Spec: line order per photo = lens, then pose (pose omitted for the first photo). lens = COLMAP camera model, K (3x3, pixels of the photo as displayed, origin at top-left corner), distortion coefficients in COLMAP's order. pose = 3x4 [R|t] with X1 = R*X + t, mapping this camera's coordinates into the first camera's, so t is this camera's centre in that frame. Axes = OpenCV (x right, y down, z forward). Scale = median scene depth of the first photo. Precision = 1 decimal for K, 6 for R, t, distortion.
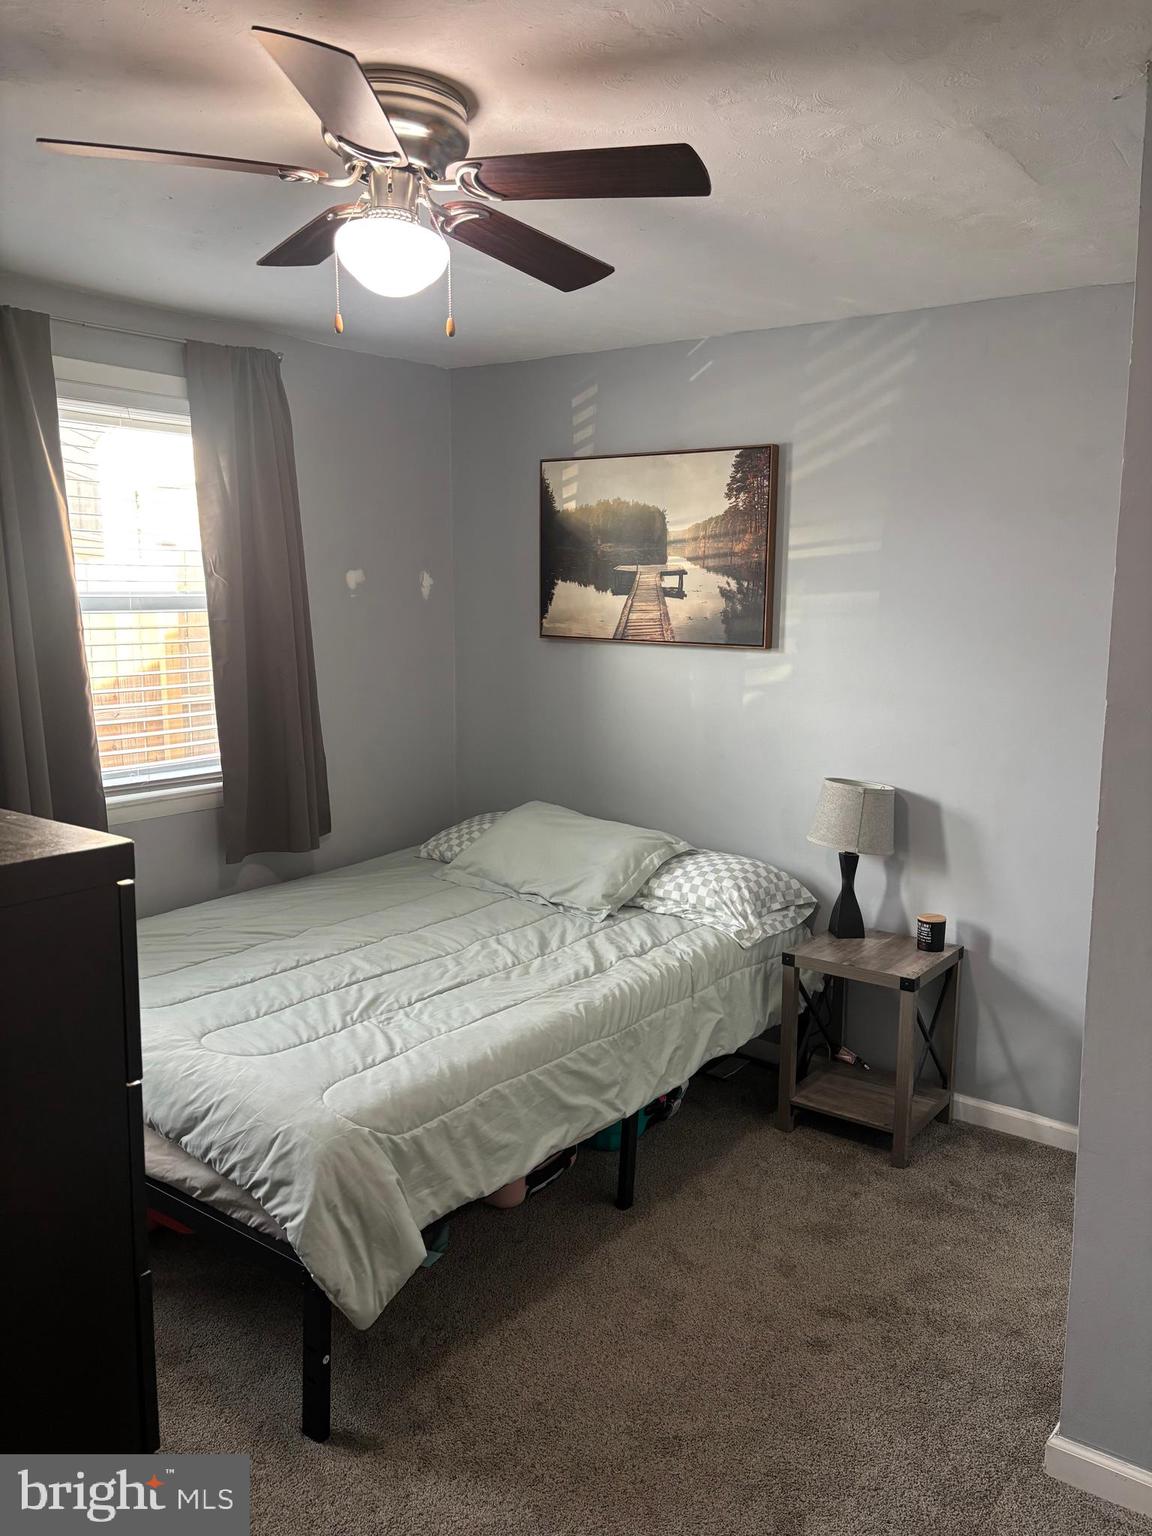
lens RADIAL K [[1154.9, 0, 578.6], [0, 1154.9, 768.1], [0, 0, 1]] dist [0.011655, 0.016956]
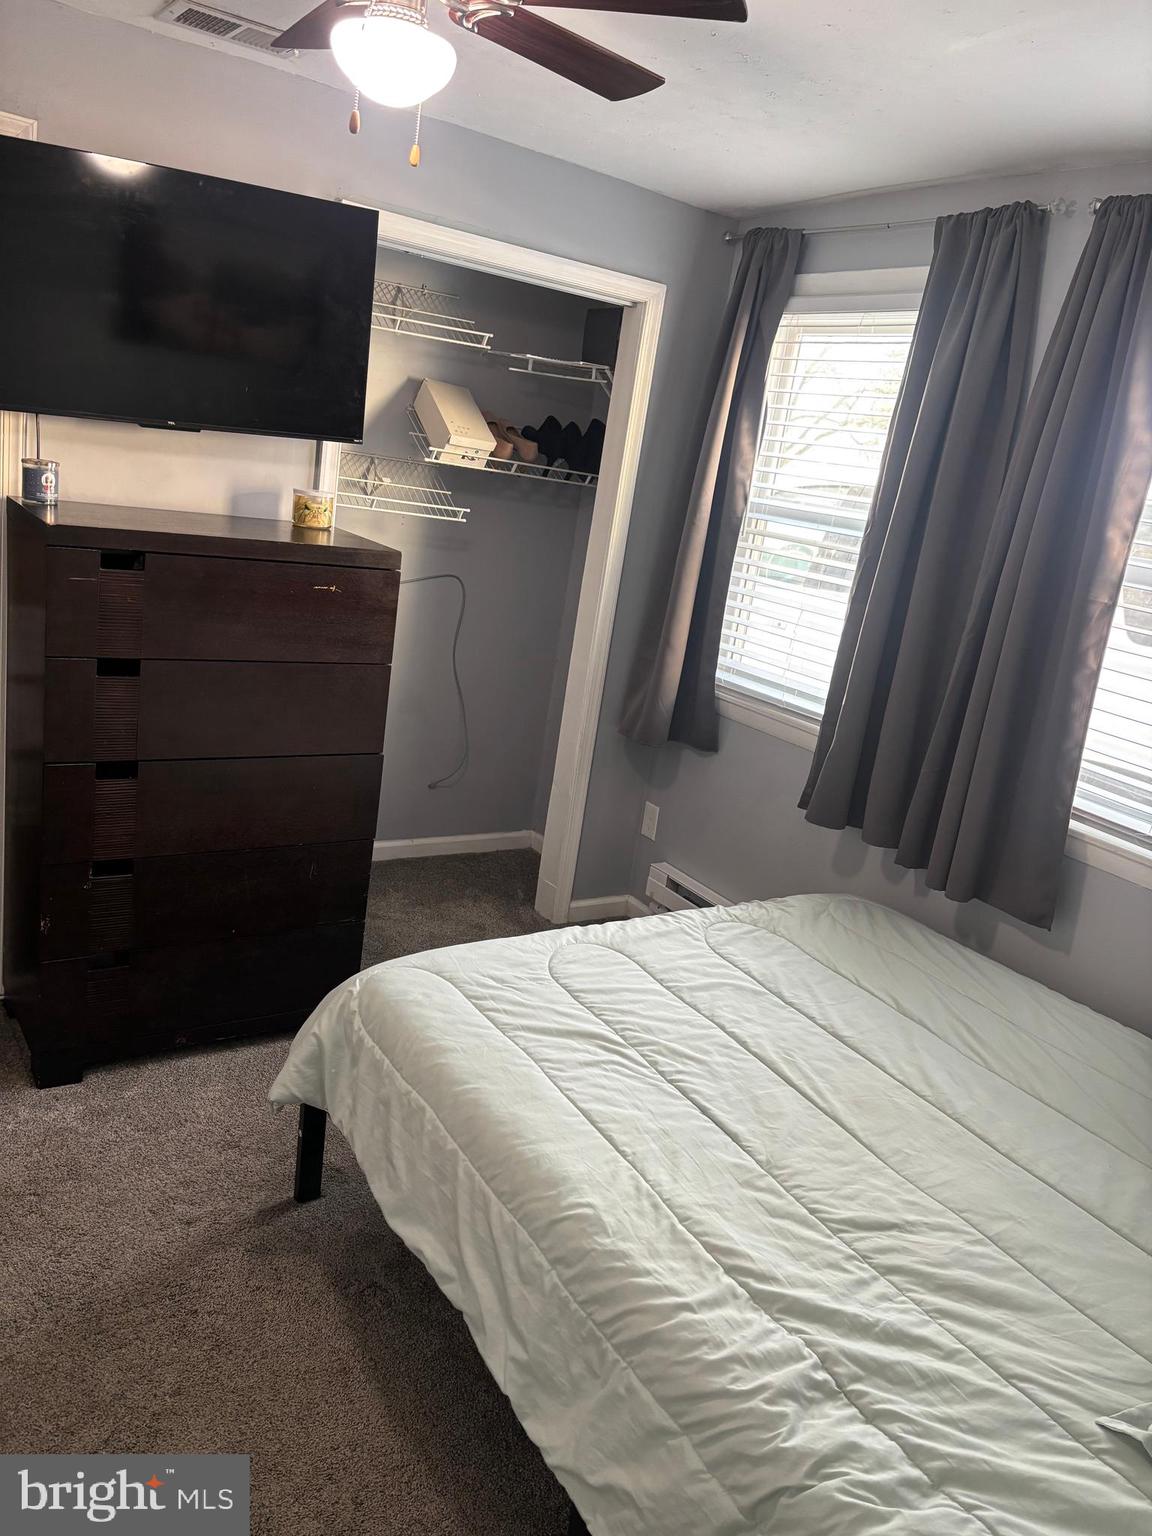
lens RADIAL K [[1154.9, 0, 578.2], [0, 1154.9, 768.6], [0, 0, 1]] dist [0.011655, 0.016956]
pose [[-0.327868, 0.211777, -0.920681, 0.481129], [-0.291244, 0.904426, 0.311754, -0.175878], [0.898710, 0.370357, -0.234853, 1.003451]]
